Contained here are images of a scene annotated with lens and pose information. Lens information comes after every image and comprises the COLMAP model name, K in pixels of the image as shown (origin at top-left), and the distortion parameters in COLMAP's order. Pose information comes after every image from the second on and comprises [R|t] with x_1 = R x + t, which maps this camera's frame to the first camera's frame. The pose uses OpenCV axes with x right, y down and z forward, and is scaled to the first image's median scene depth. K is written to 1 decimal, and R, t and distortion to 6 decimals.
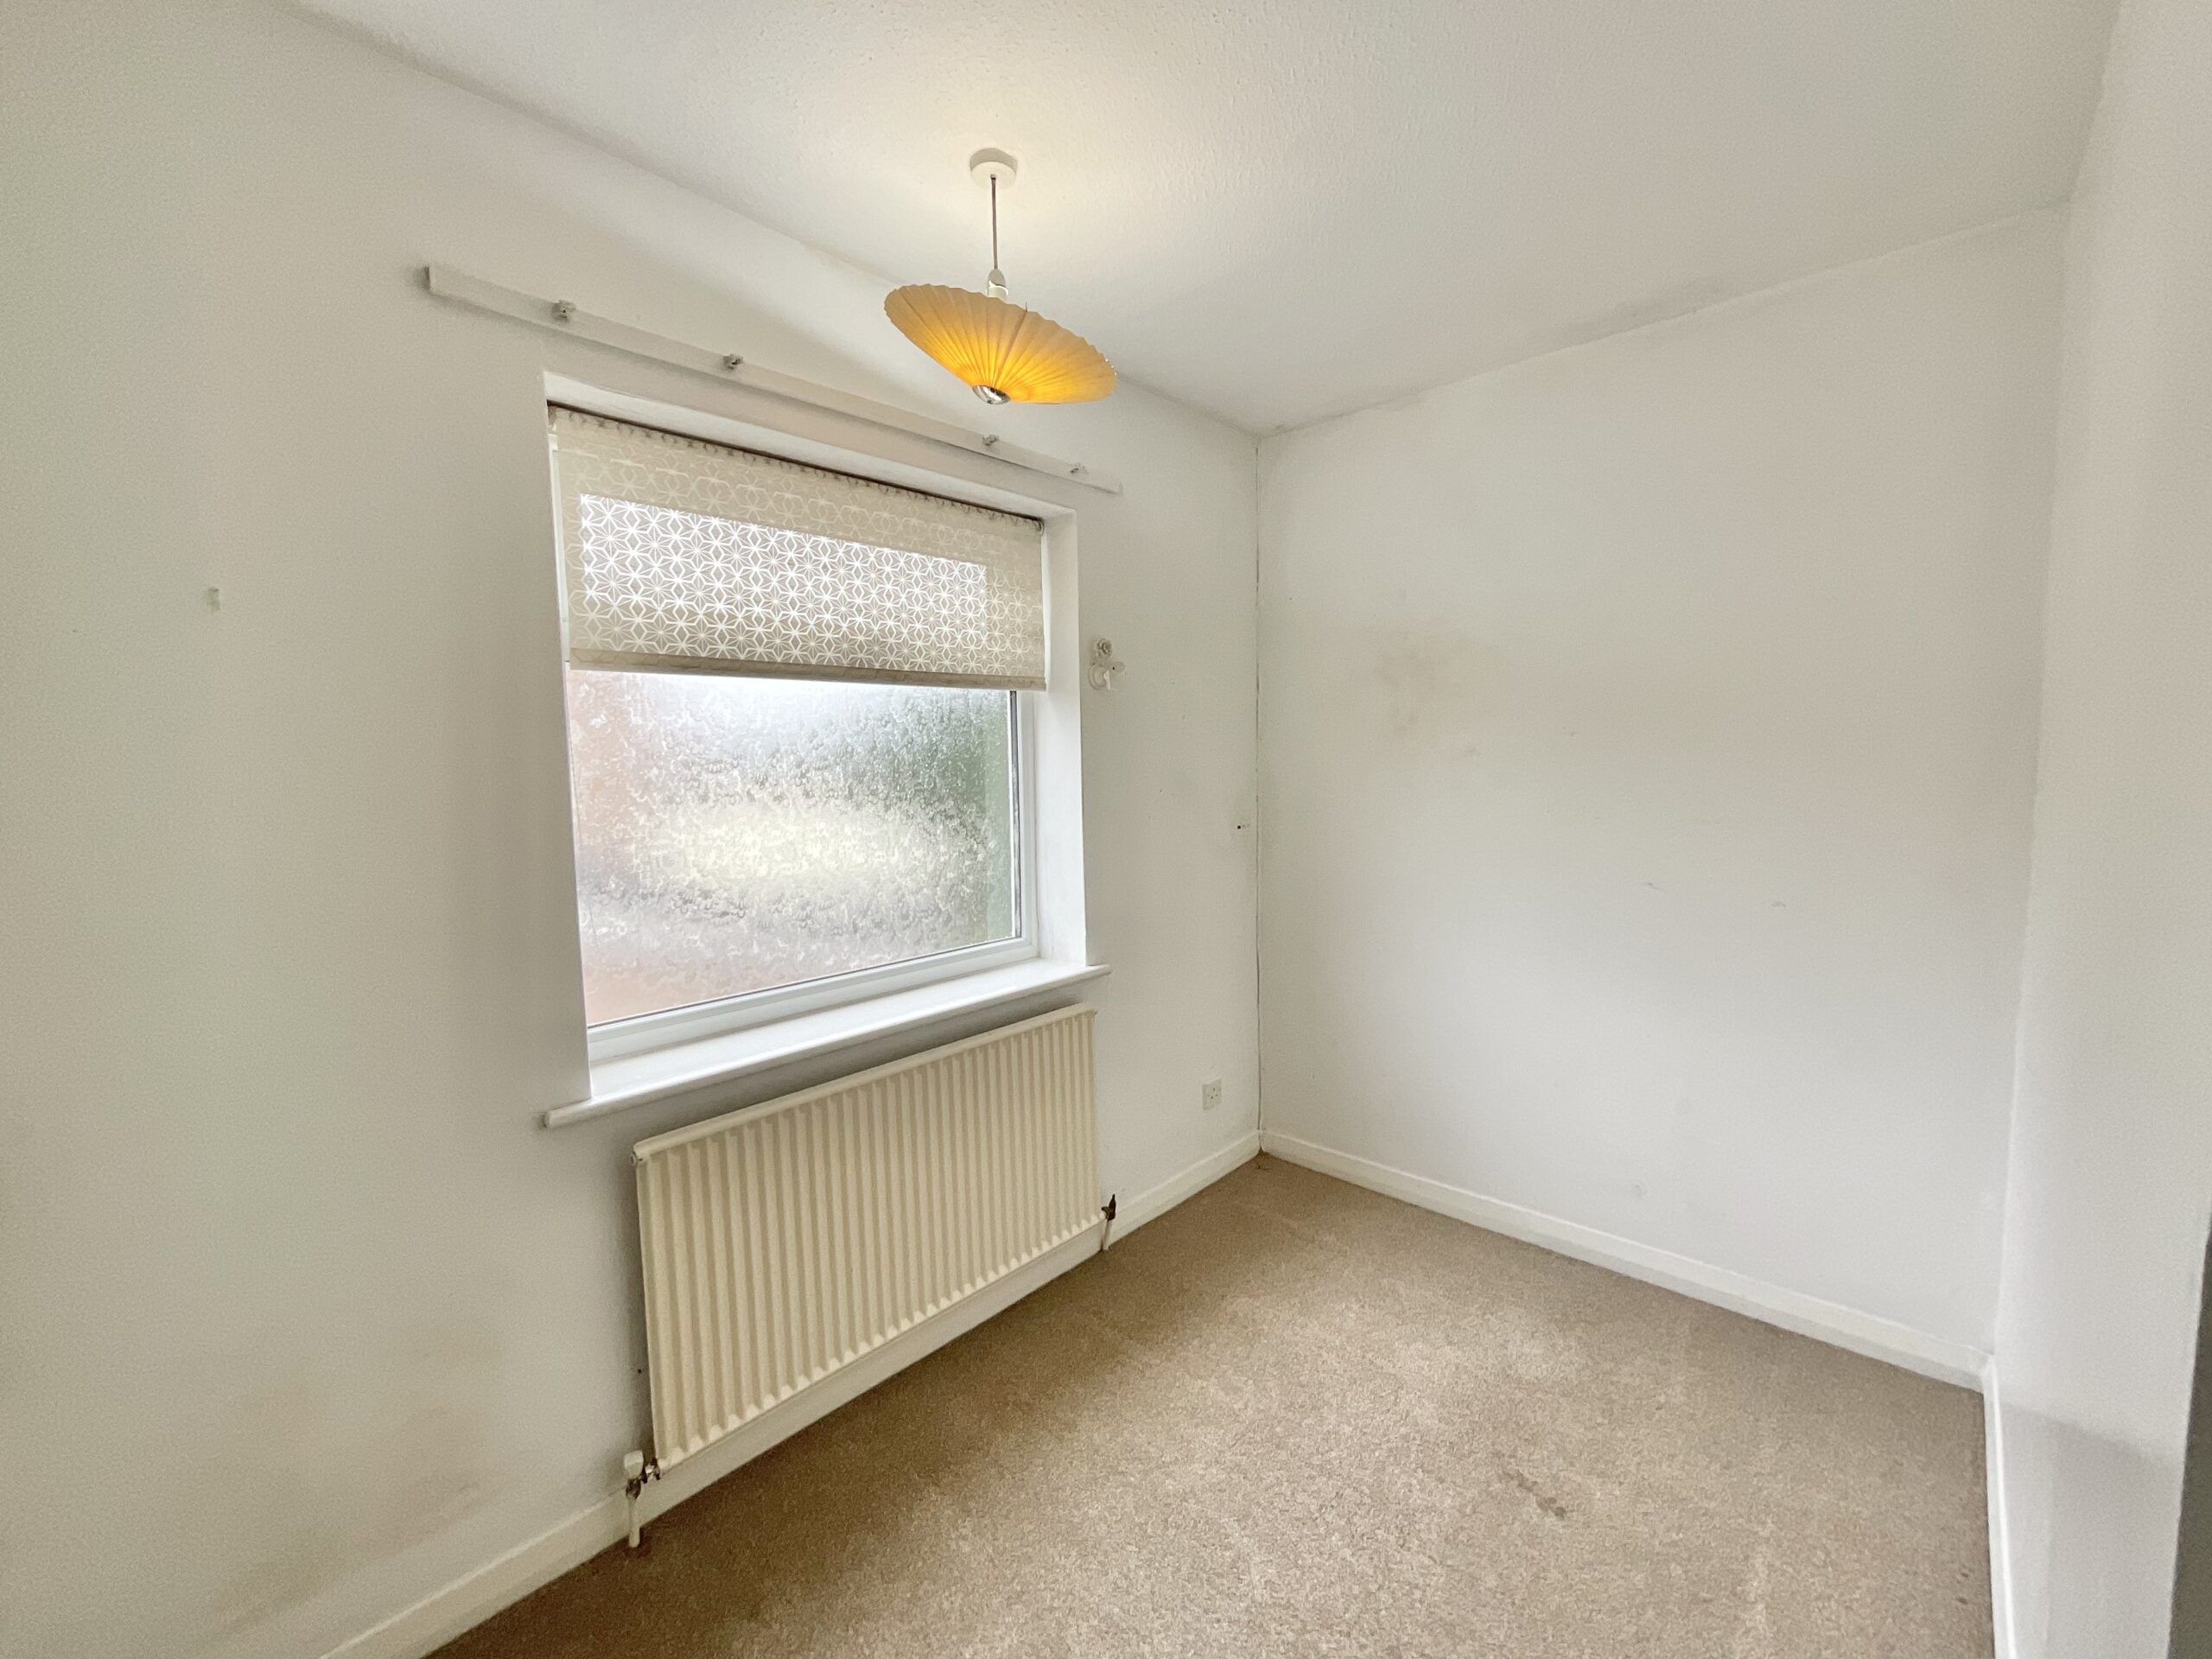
lens RADIAL K [[892.4, 0, 1102.1], [0, 892.4, 830.3], [0, 0, 1]] dist [0.002131, -0.000414]
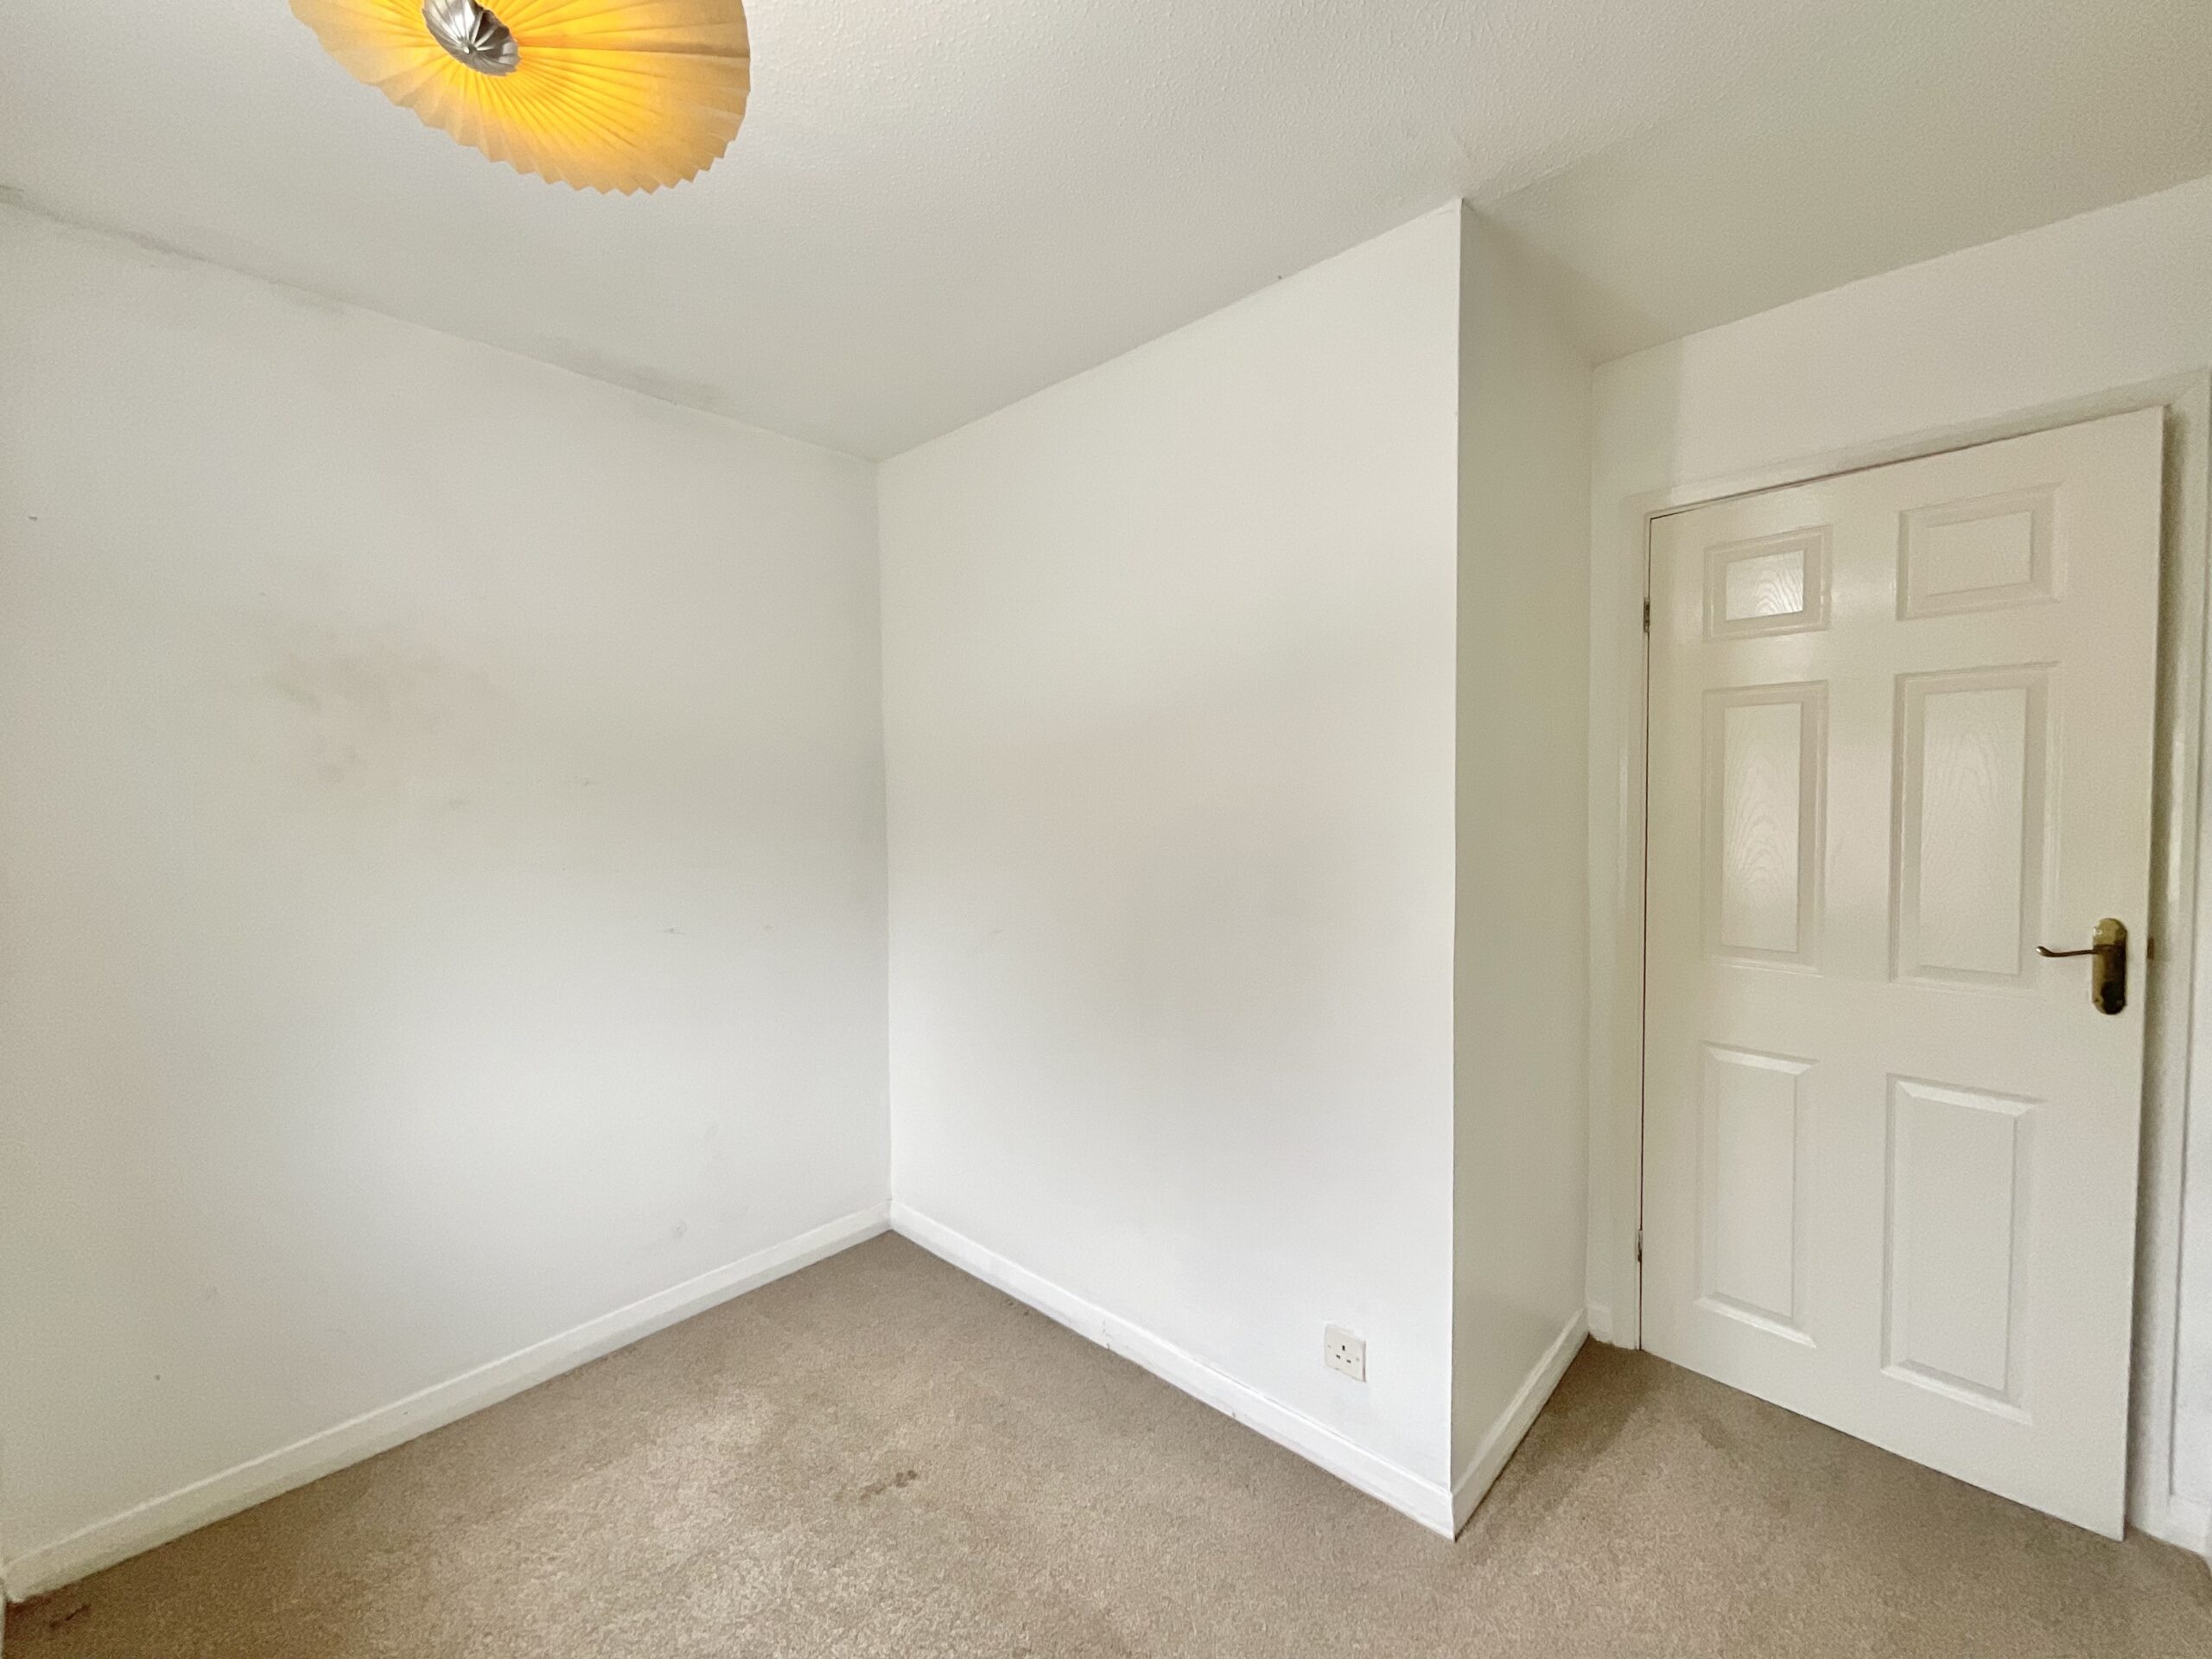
lens RADIAL K [[892.4, 0, 1102.1], [0, 892.4, 830.3], [0, 0, 1]] dist [0.002131, -0.000414]
pose [[-0.016121, -0.026652, 0.999515, -0.470251], [0.092074, 0.995358, 0.028026, -0.042478], [-0.995622, 0.092481, -0.013592, 0.556580]]
